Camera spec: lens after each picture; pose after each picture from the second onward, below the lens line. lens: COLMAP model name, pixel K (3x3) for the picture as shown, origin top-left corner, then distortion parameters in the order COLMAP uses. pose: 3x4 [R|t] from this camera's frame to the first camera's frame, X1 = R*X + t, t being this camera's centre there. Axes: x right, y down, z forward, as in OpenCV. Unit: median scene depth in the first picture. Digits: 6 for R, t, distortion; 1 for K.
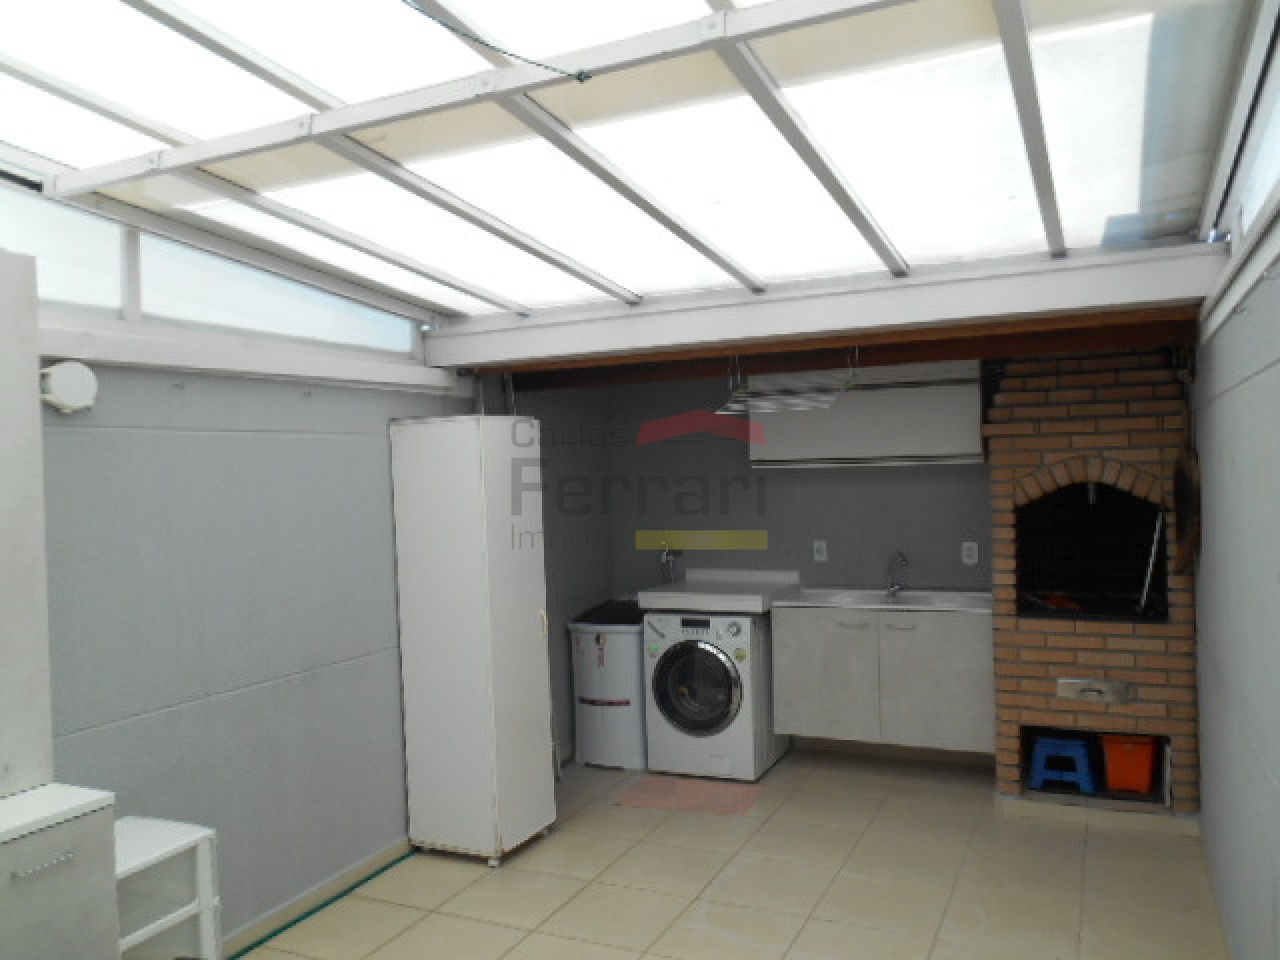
lens RADIAL K [[997.2, 0, 640.0], [0, 997.2, 480.0], [0, 0, 1]] dist [-0.005918, 0.001885]
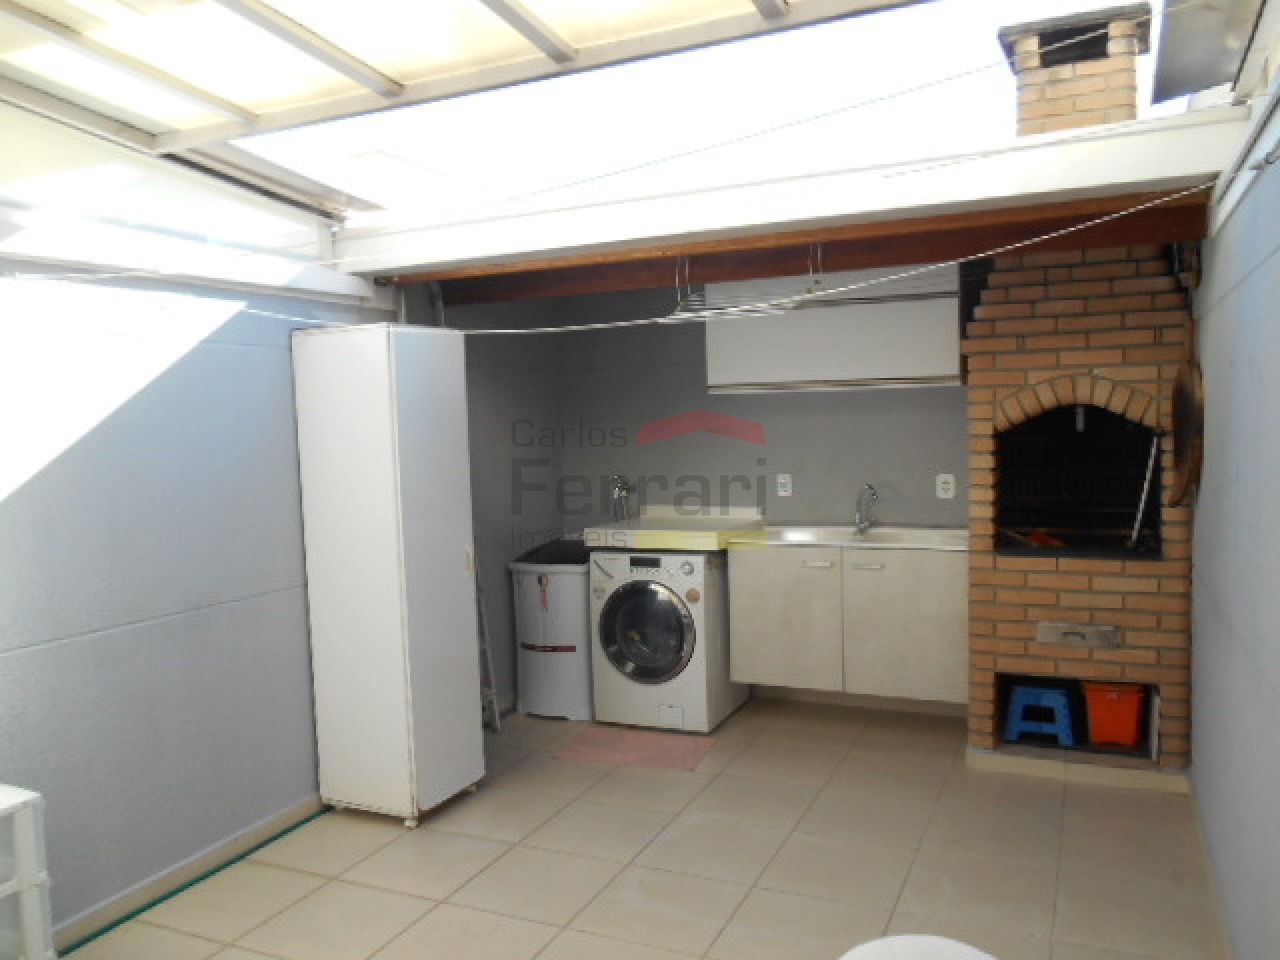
lens RADIAL K [[997.2, 0, 640.0], [0, 997.2, 480.0], [0, 0, 1]] dist [-0.005918, 0.001885]
pose [[0.999920, 0.002826, 0.012366, 0.046387], [-0.003429, 0.998795, 0.048956, 0.027471], [-0.012213, -0.048995, 0.998724, 0.106444]]
